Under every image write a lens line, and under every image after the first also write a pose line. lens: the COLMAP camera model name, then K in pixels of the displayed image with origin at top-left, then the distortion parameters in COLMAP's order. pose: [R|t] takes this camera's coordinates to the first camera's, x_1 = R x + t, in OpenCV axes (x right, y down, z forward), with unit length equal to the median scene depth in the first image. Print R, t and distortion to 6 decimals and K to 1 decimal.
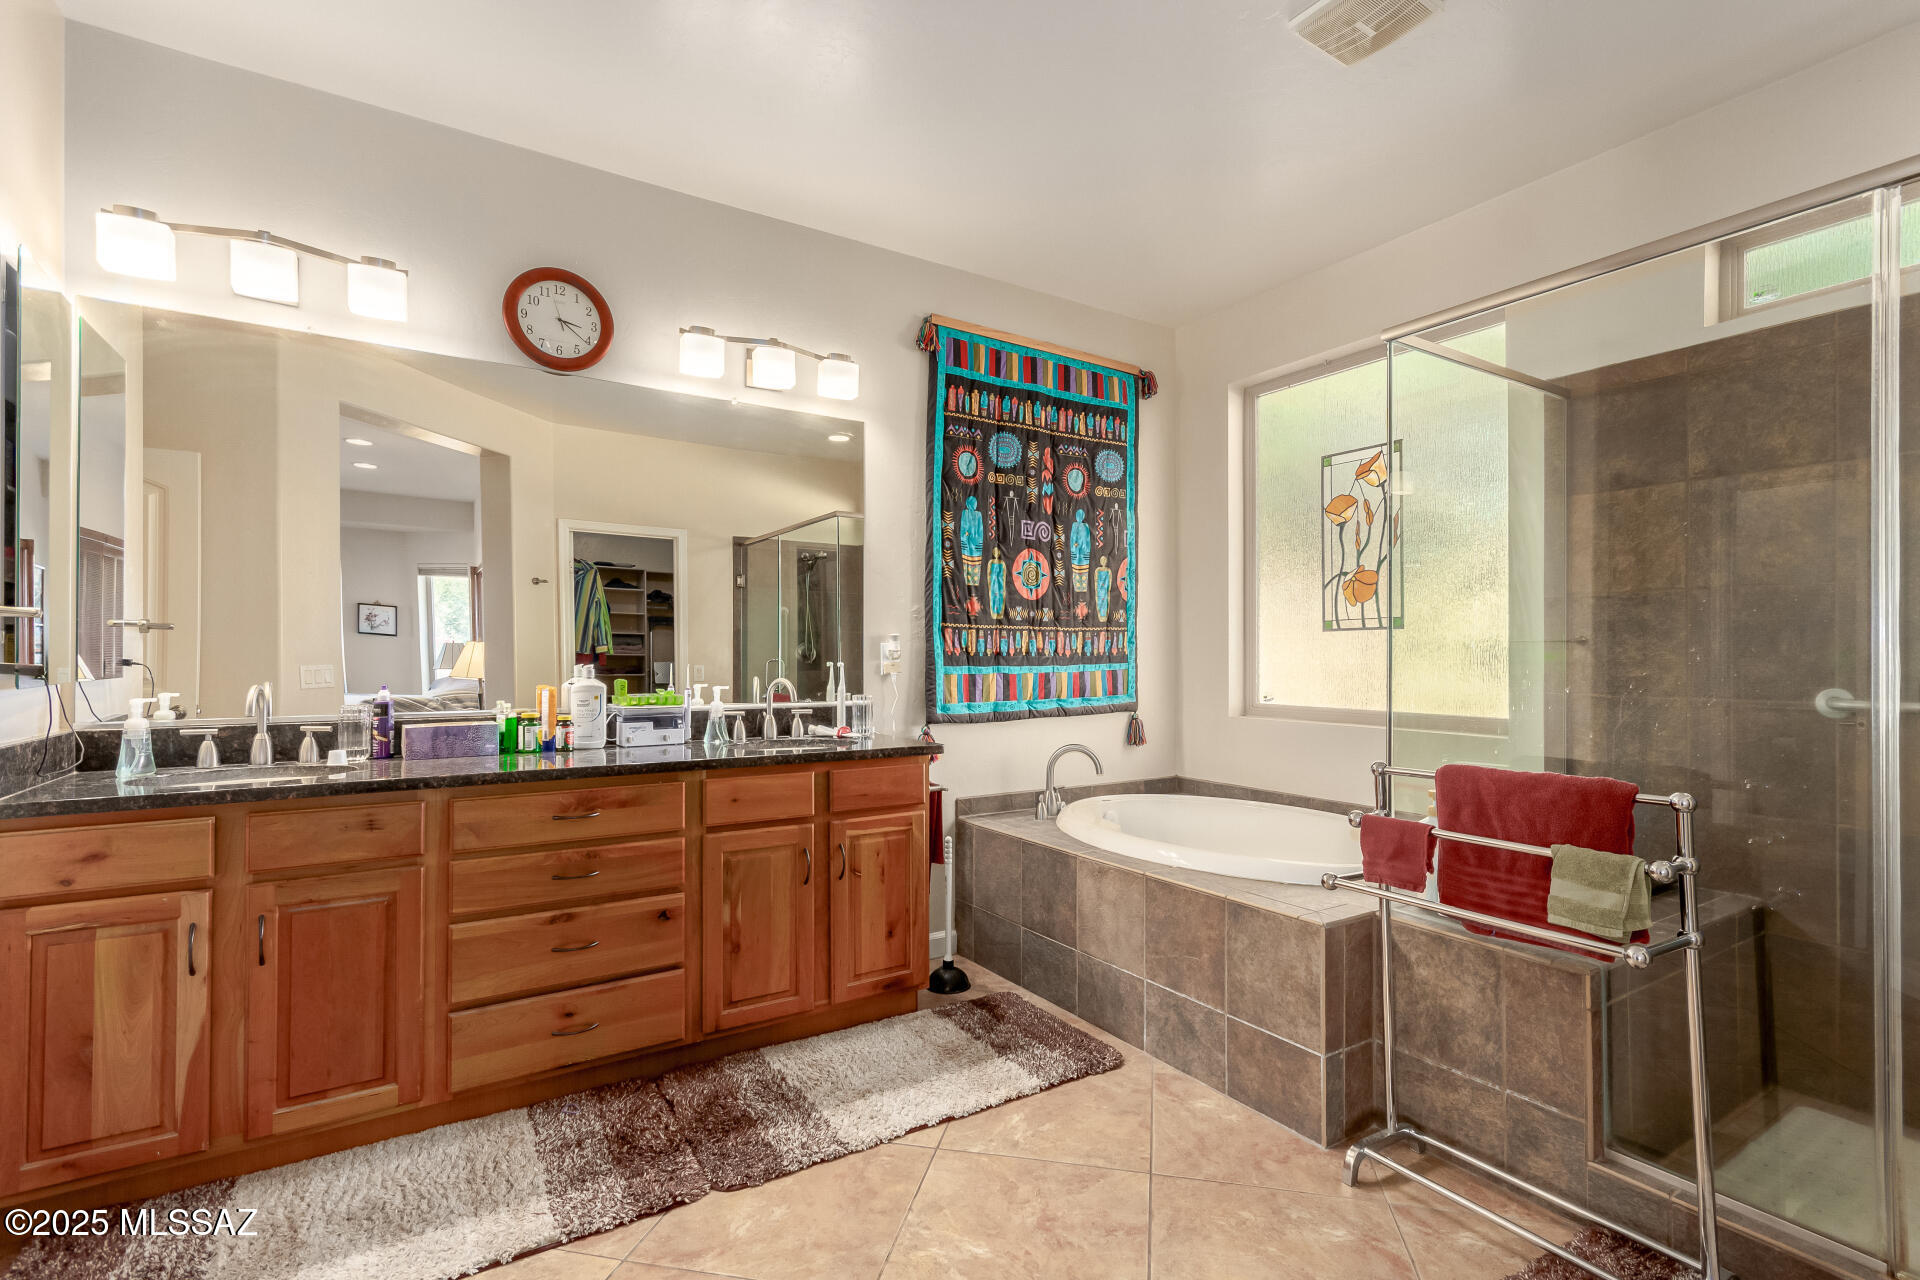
lens RADIAL K [[907.4, 0, 973.1], [0, 907.4, 647.0], [0, 0, 1]] dist [0.000845, 0.002852]
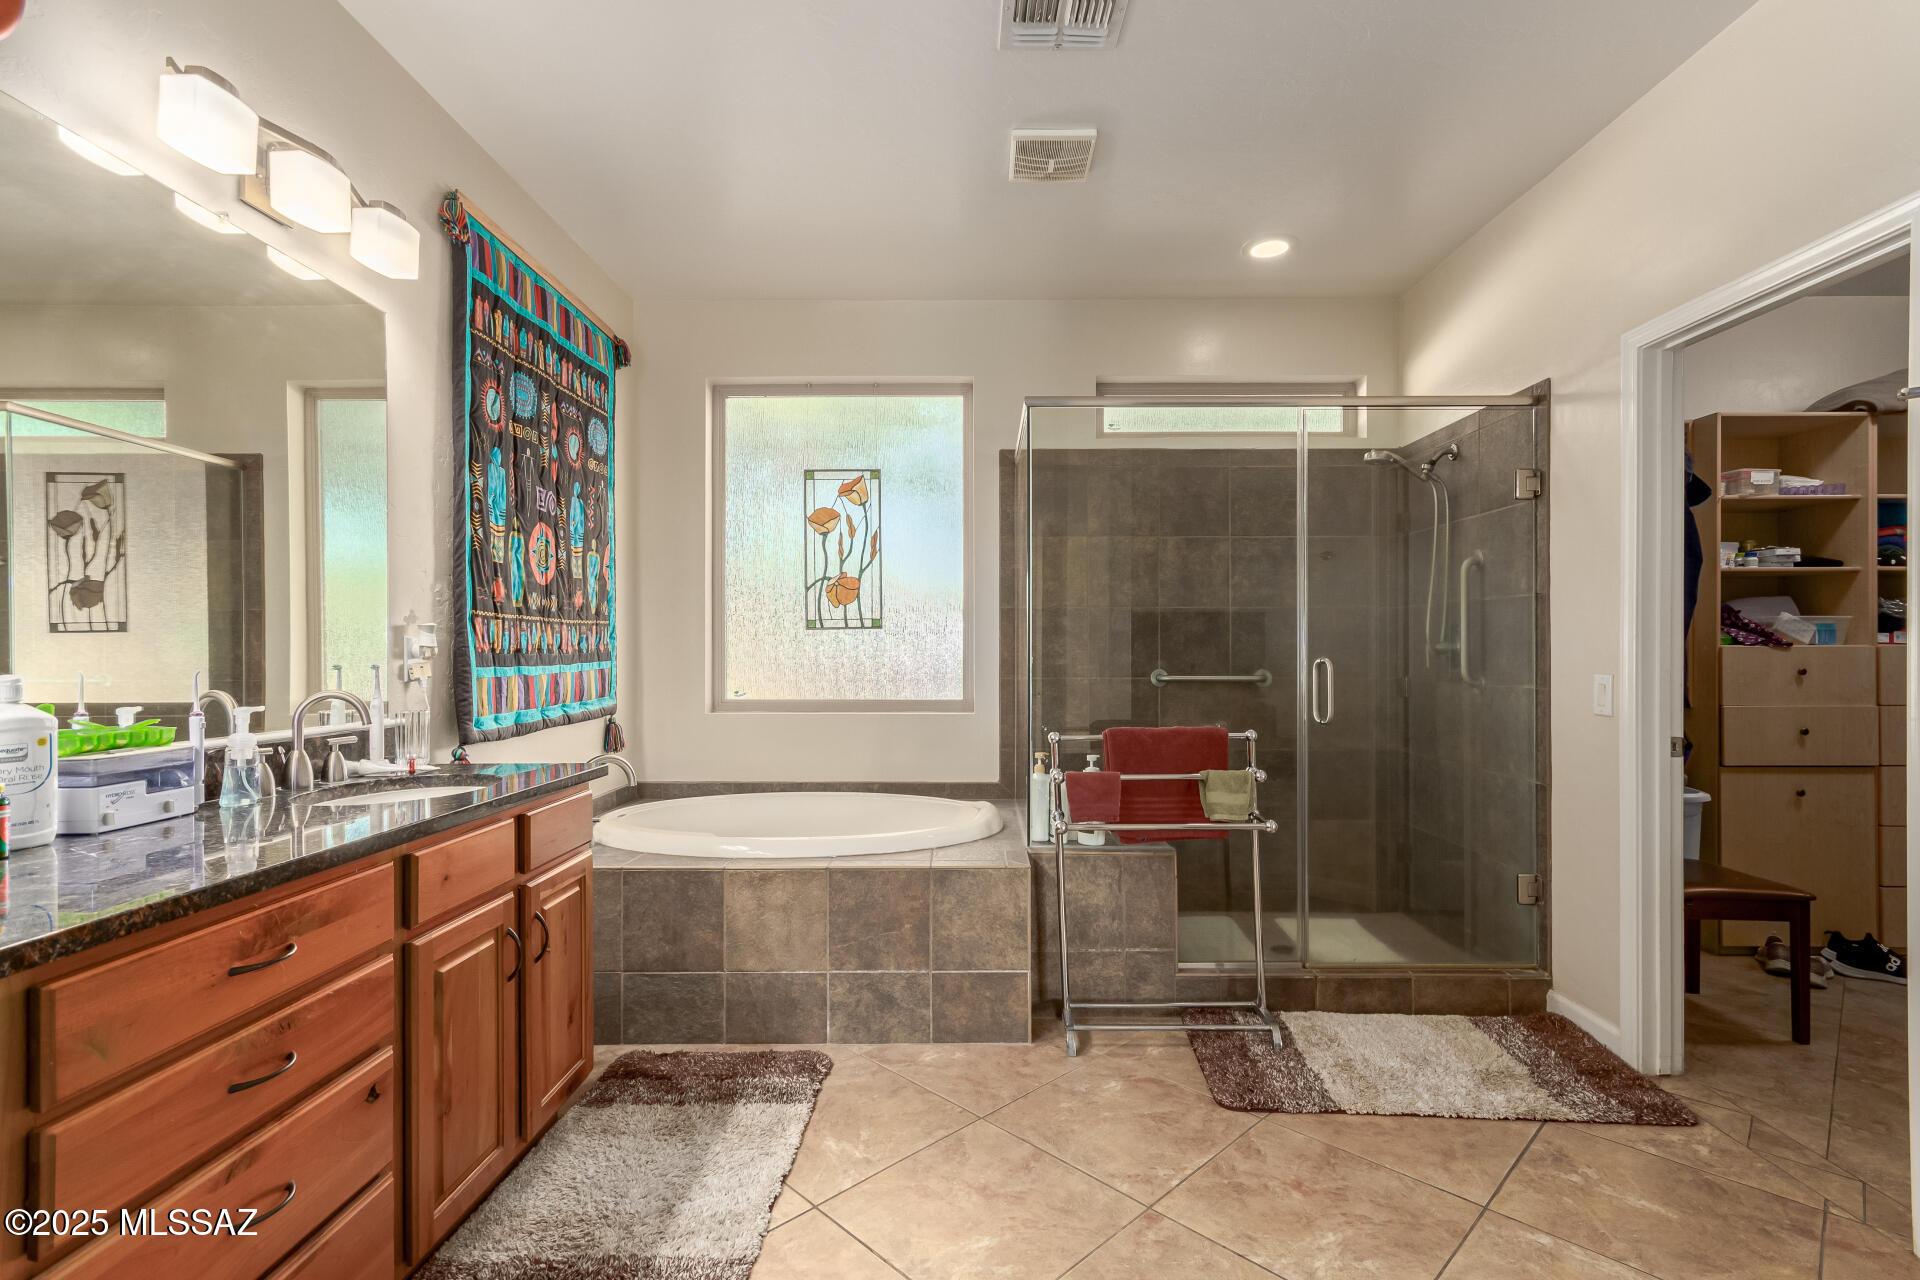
lens RADIAL K [[907.4, 0, 974.6], [0, 907.4, 645.0], [0, 0, 1]] dist [0.000845, 0.002852]
pose [[0.536588, 0.002419, 0.843841, -0.506887], [-0.003236, 0.999994, -0.000809, 0.002119], [-0.843838, -0.002297, 0.536593, 0.282227]]
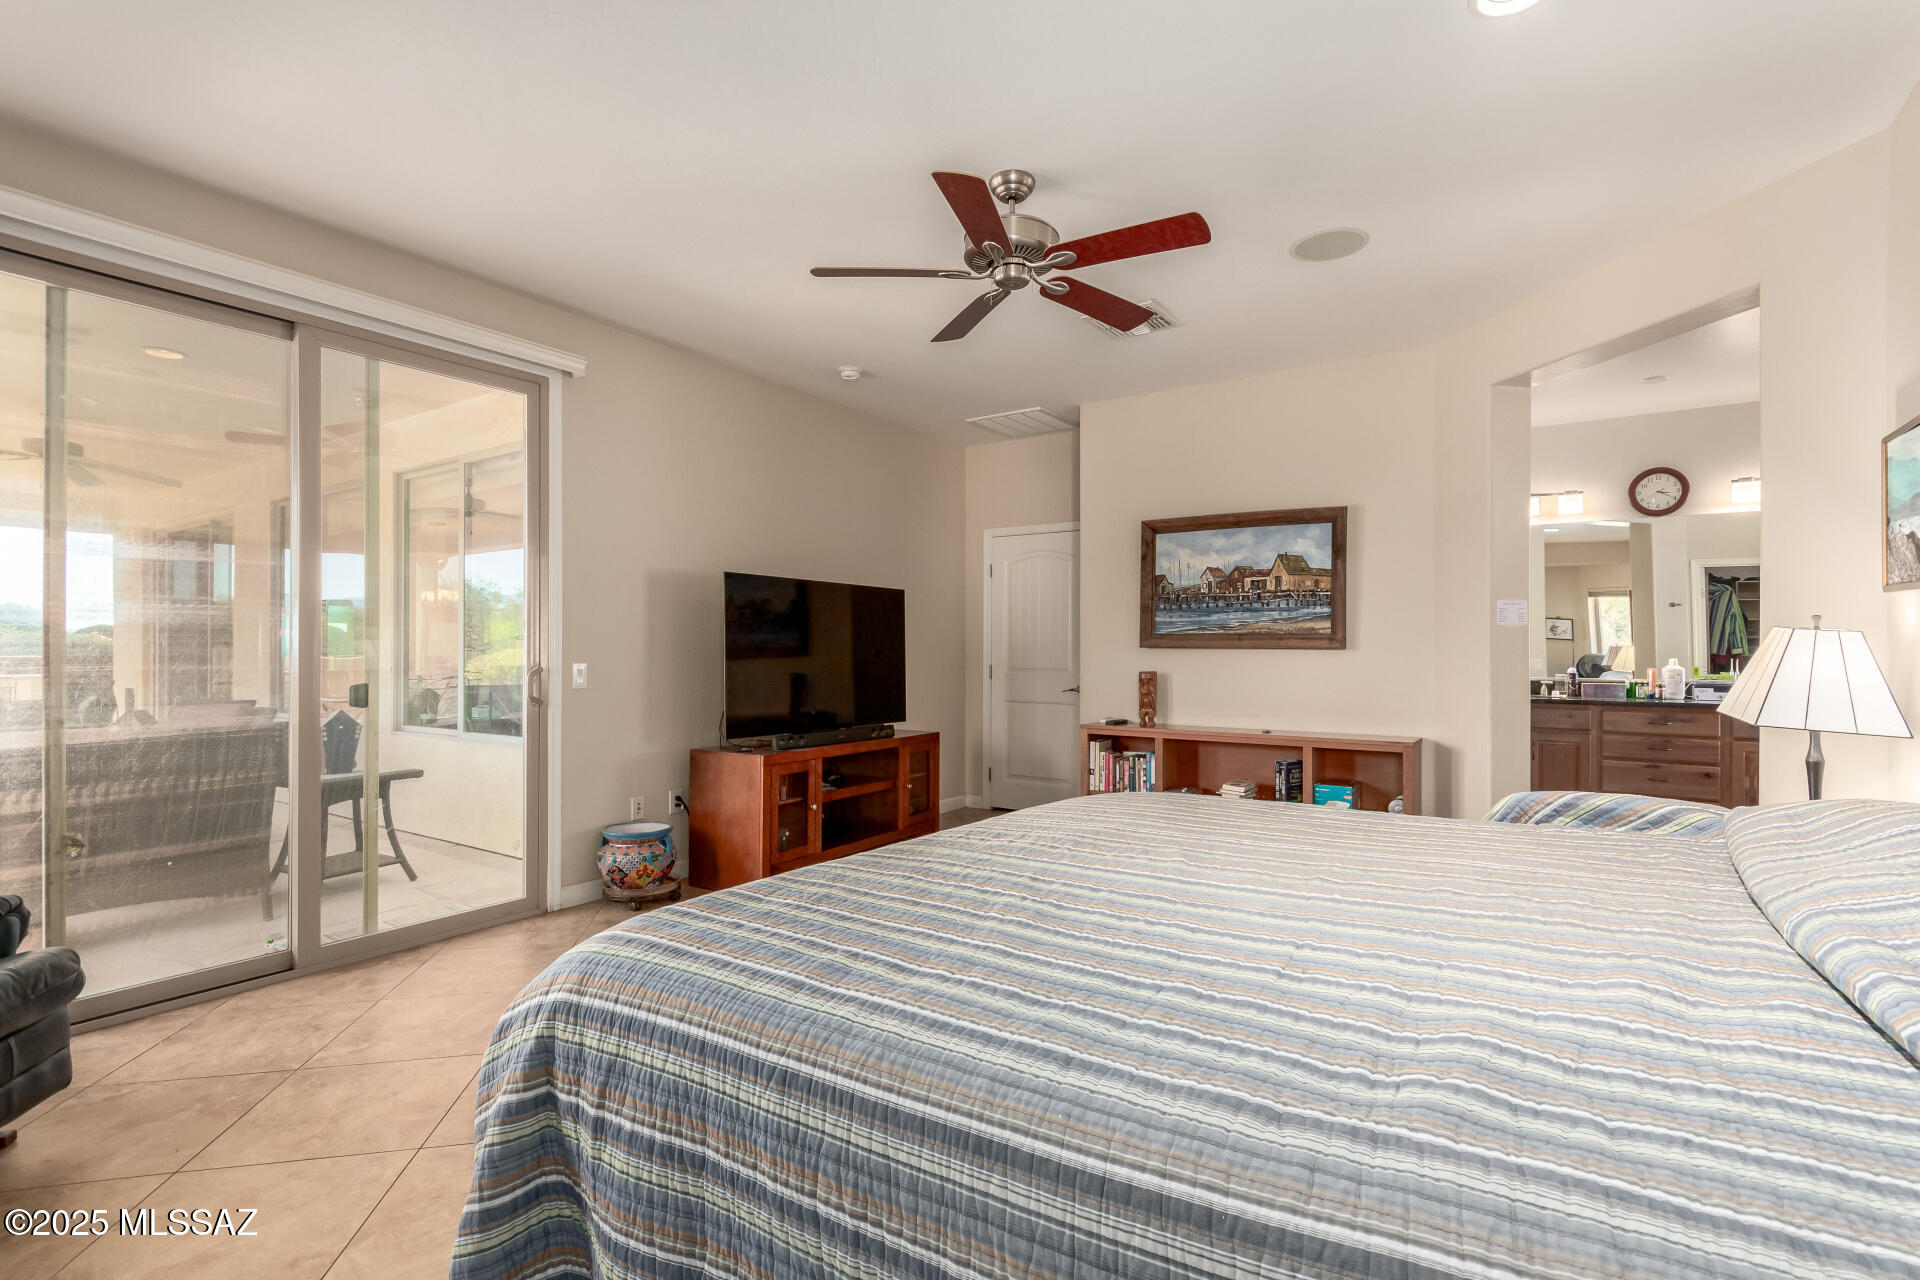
lens RADIAL K [[907.4, 0, 967.2], [0, 907.4, 649.3], [0, 0, 1]] dist [0.000845, 0.002852]
pose [[0.409373, -0.003940, -0.912359, 0.725610], [0.003882, 0.999989, -0.002577, -0.002094], [0.912359, -0.002487, 0.409383, -1.184124]]
